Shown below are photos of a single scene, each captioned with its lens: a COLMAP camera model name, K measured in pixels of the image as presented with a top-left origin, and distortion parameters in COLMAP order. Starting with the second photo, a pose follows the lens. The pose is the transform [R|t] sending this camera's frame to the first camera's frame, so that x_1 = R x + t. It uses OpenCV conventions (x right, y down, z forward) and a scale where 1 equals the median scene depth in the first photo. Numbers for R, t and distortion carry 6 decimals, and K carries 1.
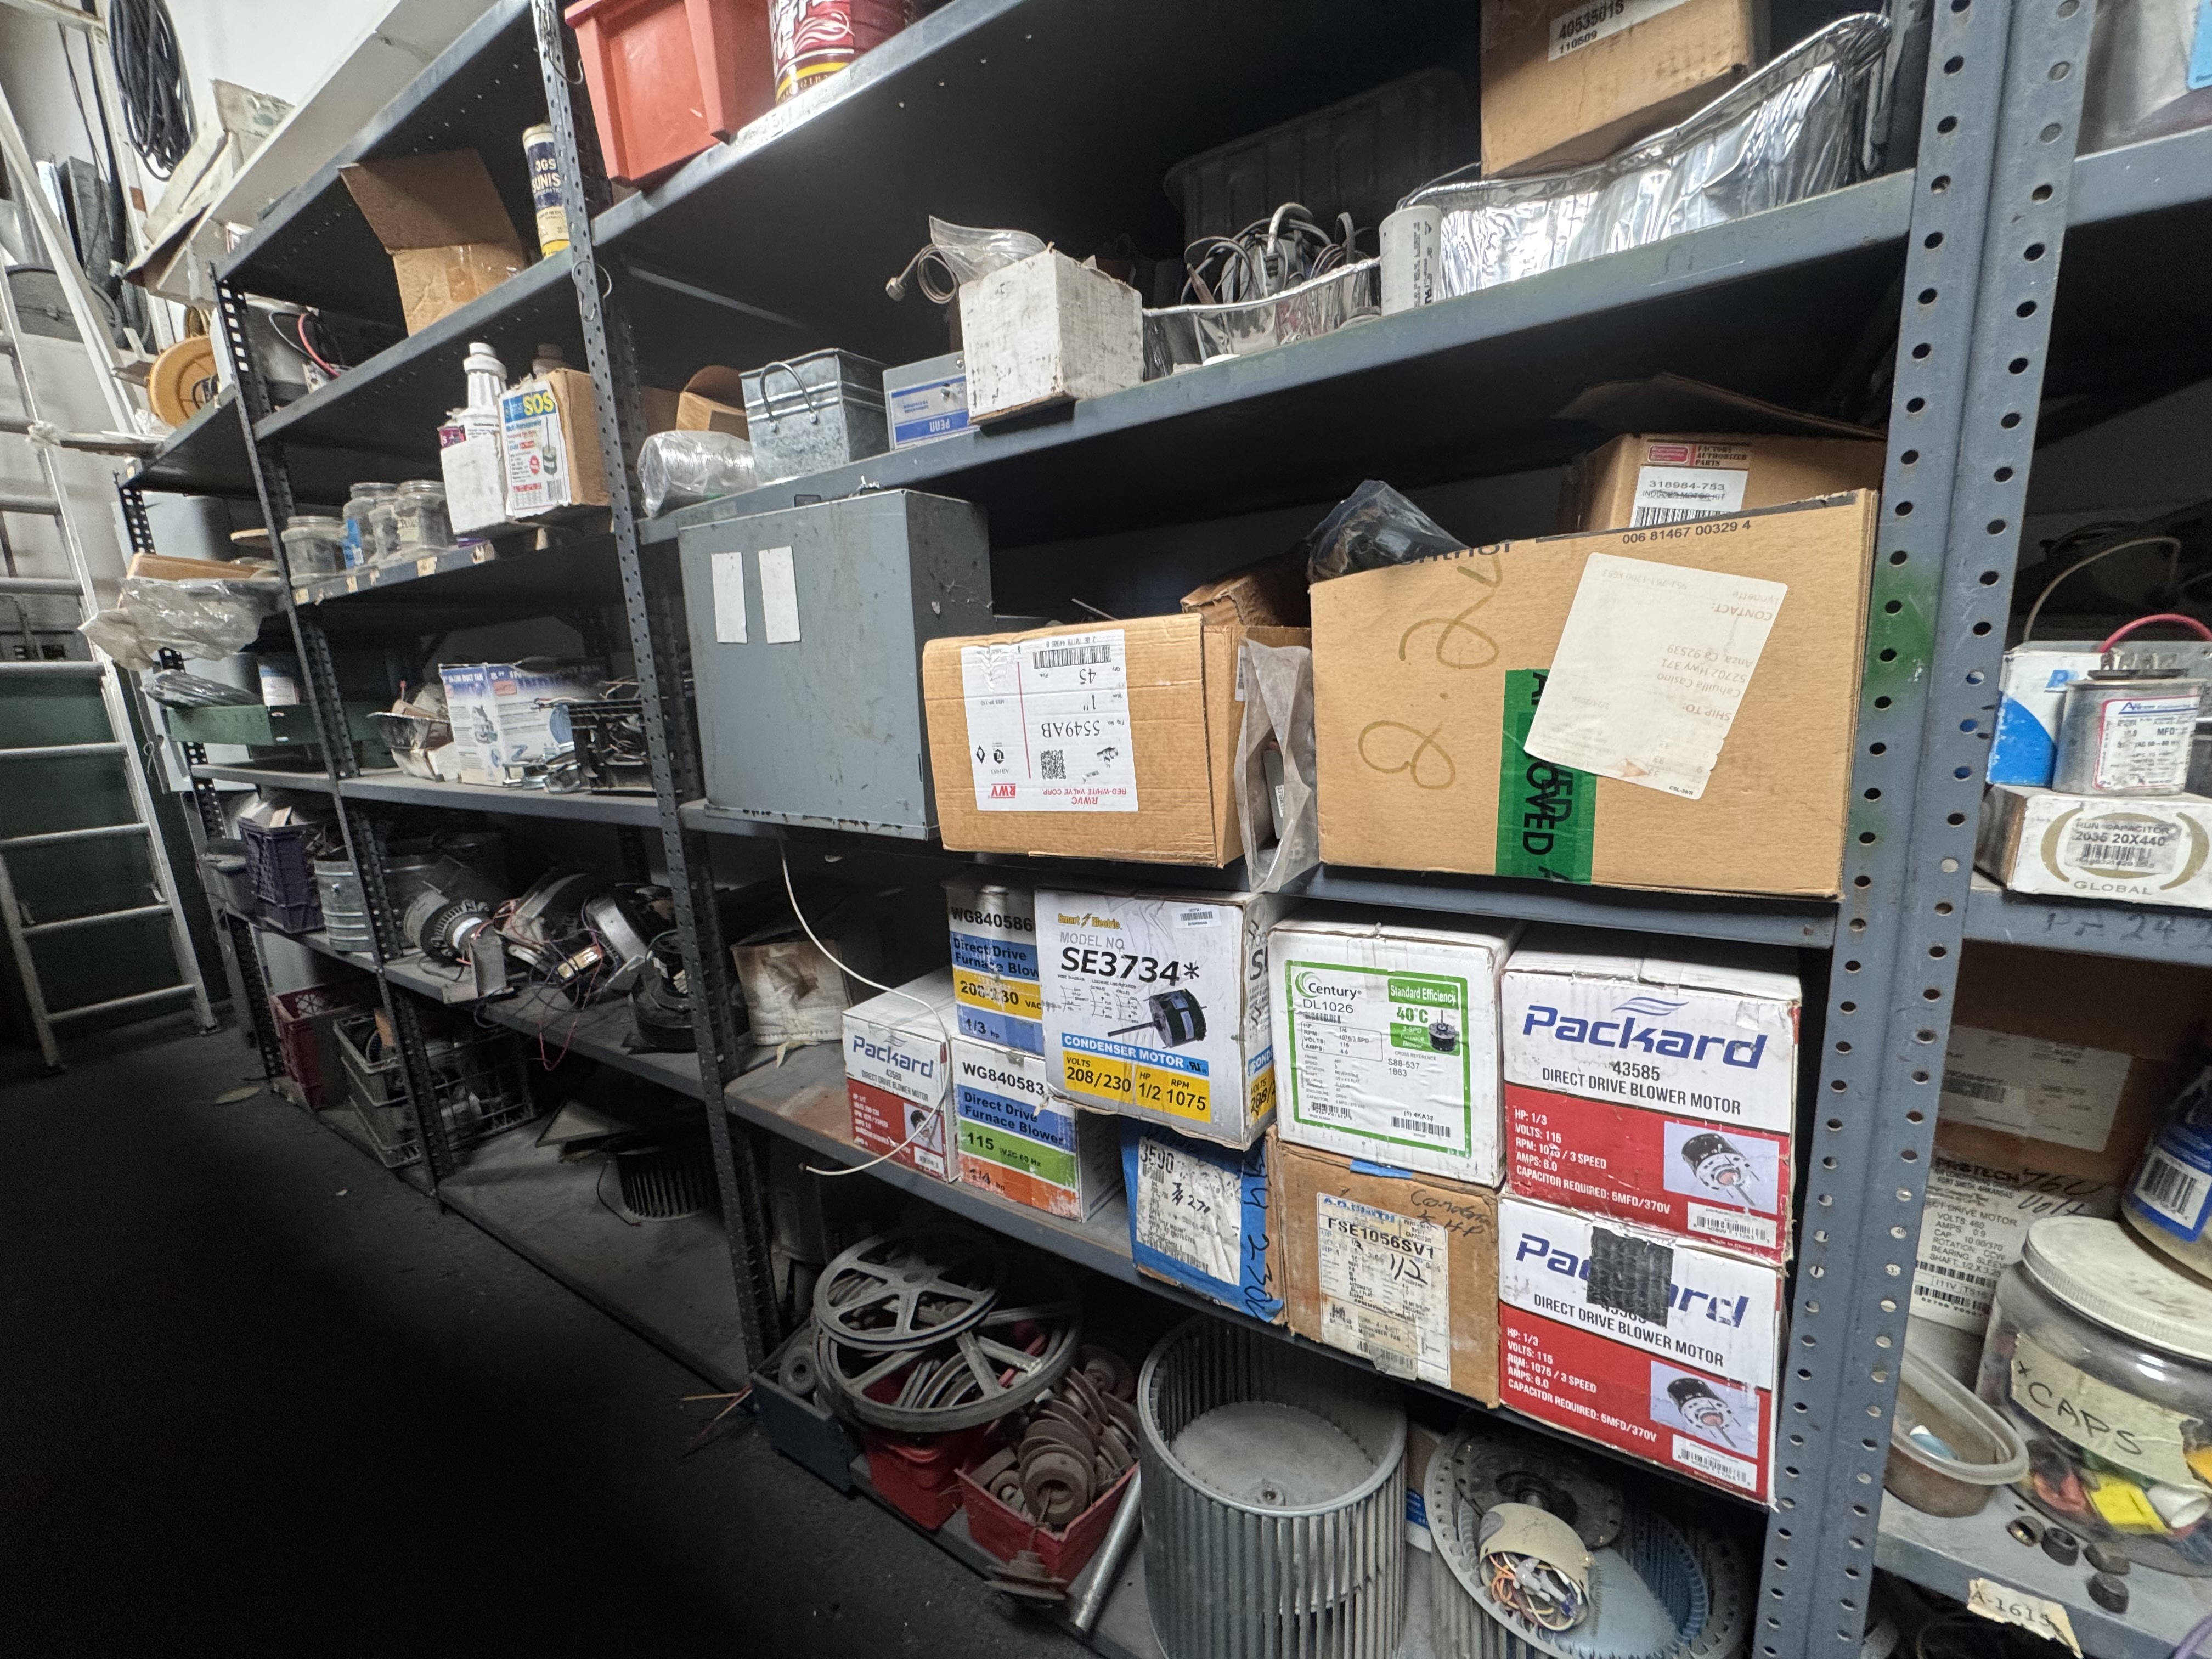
lens RADIAL K [[889.4, 0, 1093.0], [0, 889.4, 832.4], [0, 0, 1]] dist [-0.002606, -0.000139]
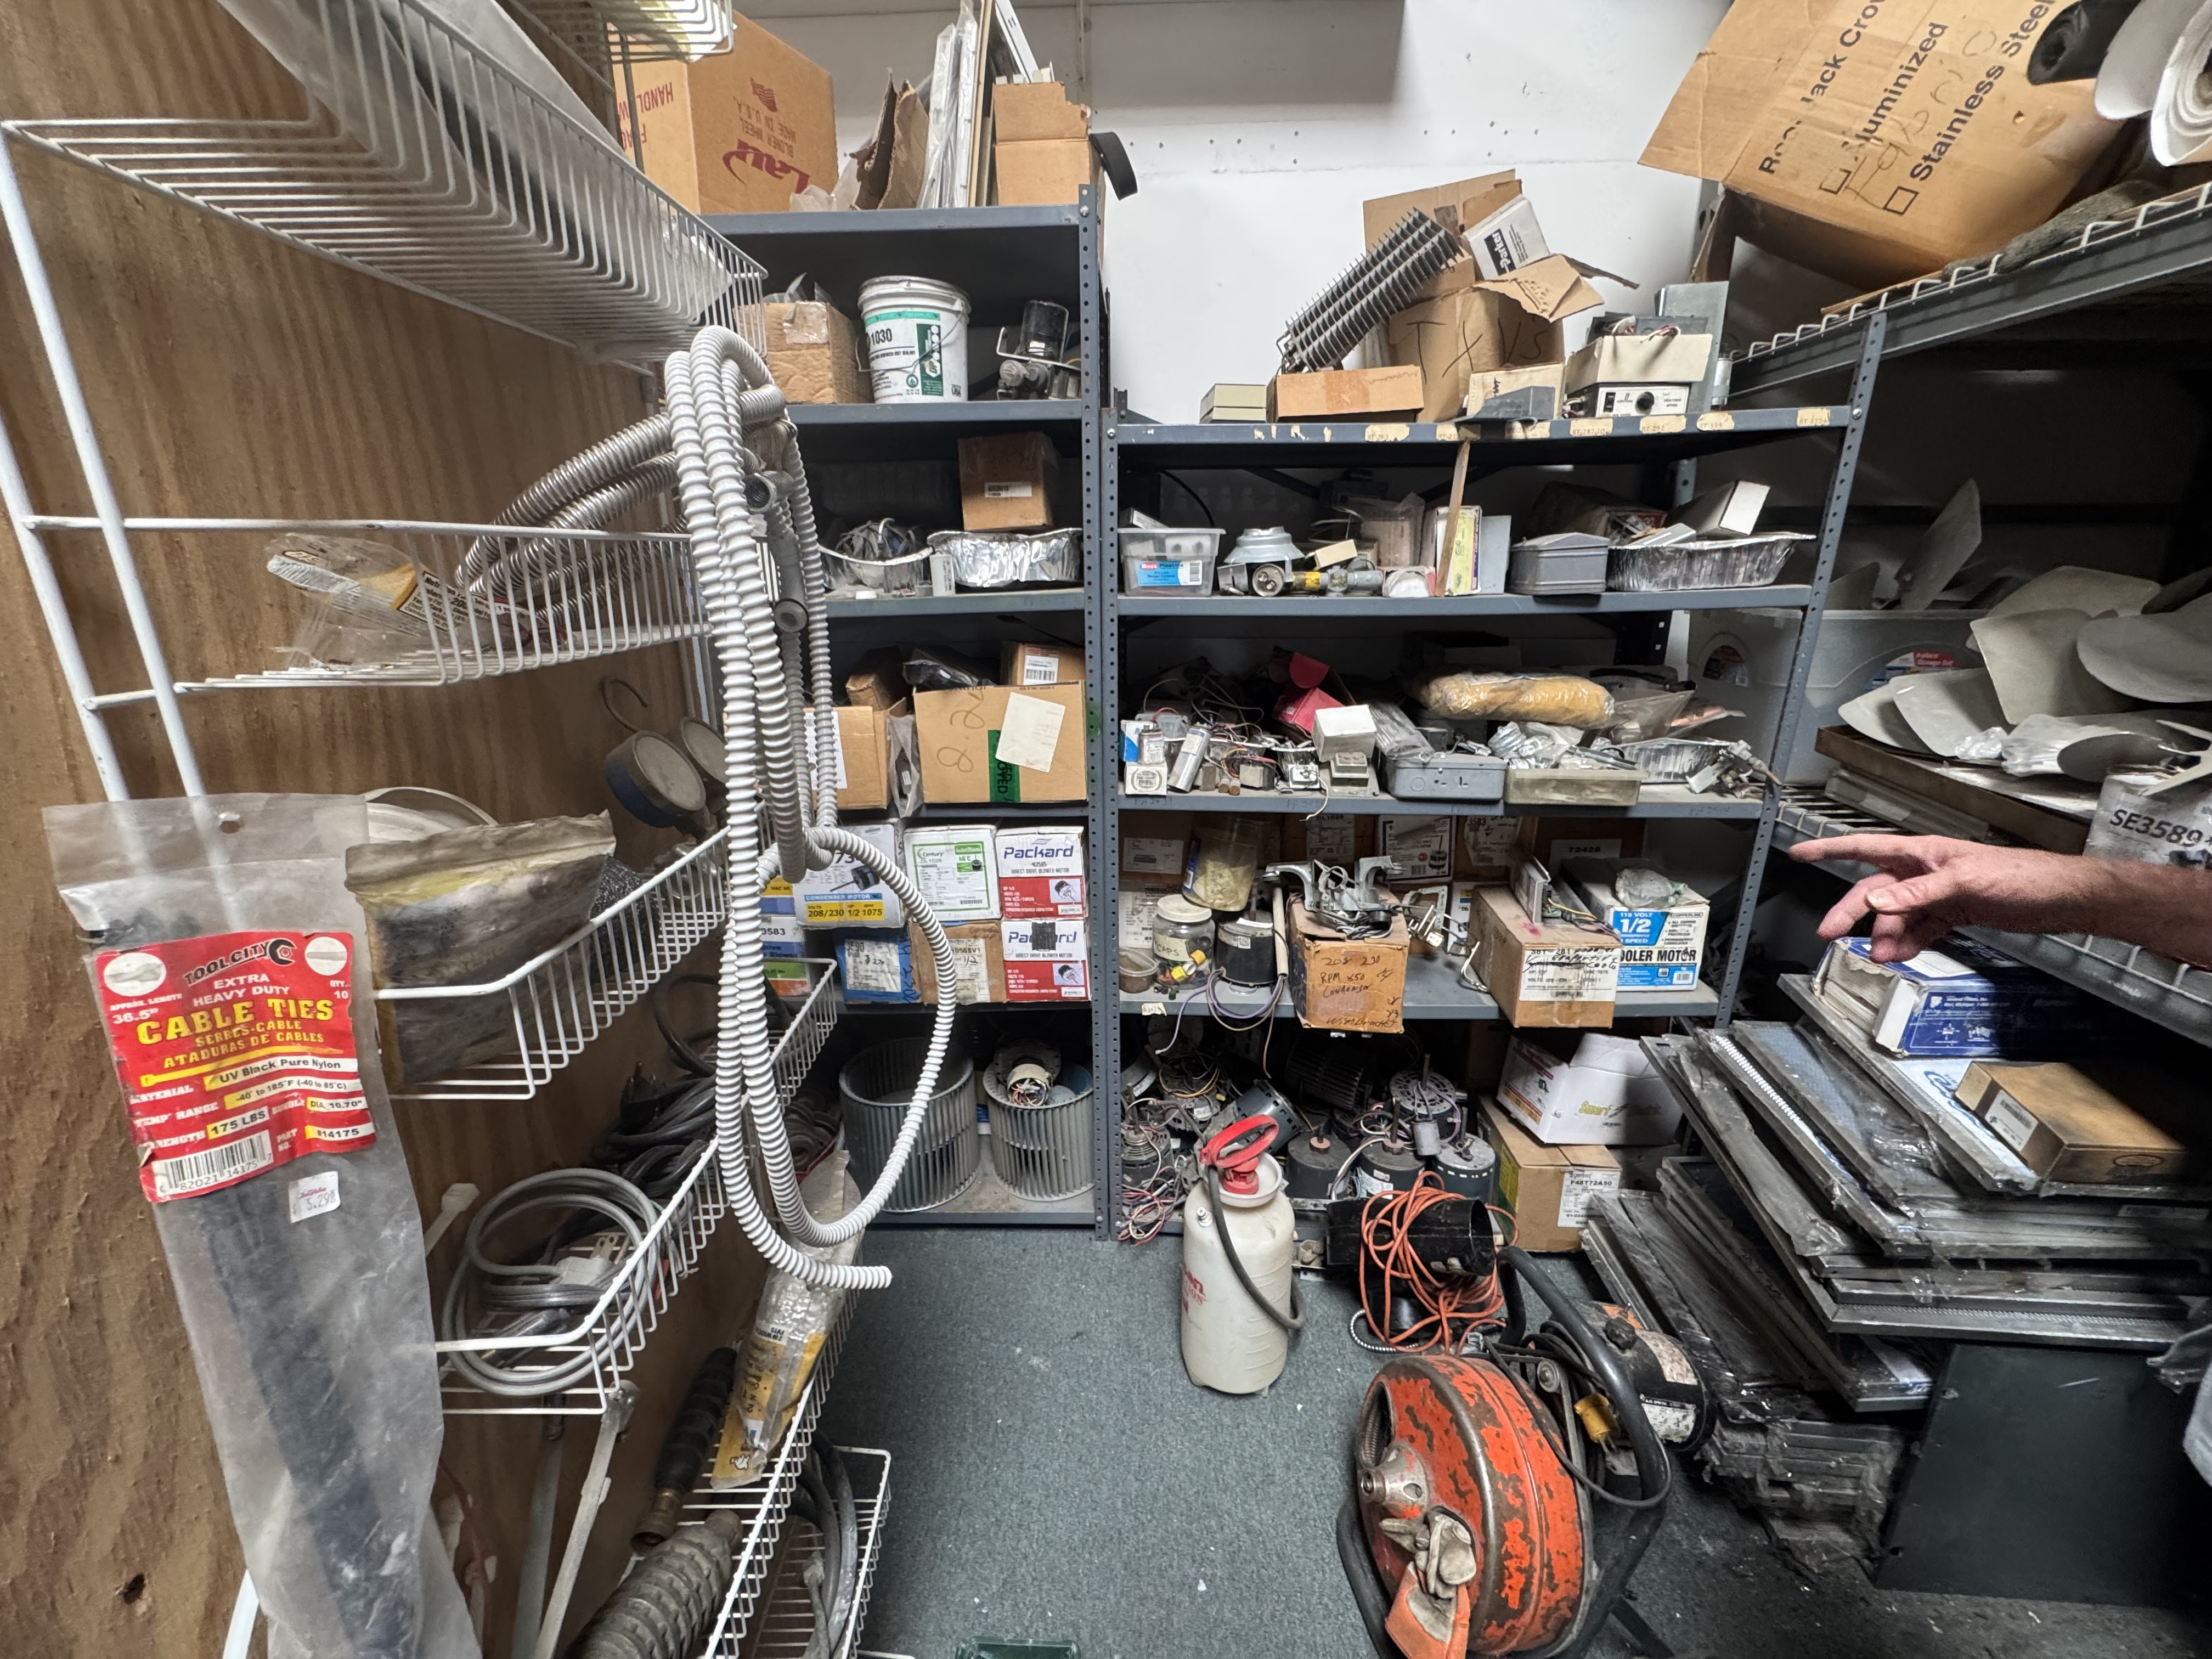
lens RADIAL K [[889.4, 0, 1105.3], [0, 889.4, 816.6], [0, 0, 1]] dist [-0.002606, -0.000139]
pose [[0.849932, -0.103623, 0.516603, -0.664225], [0.066199, 0.993702, 0.090408, -0.130471], [-0.522717, -0.042642, 0.851439, -1.516637]]
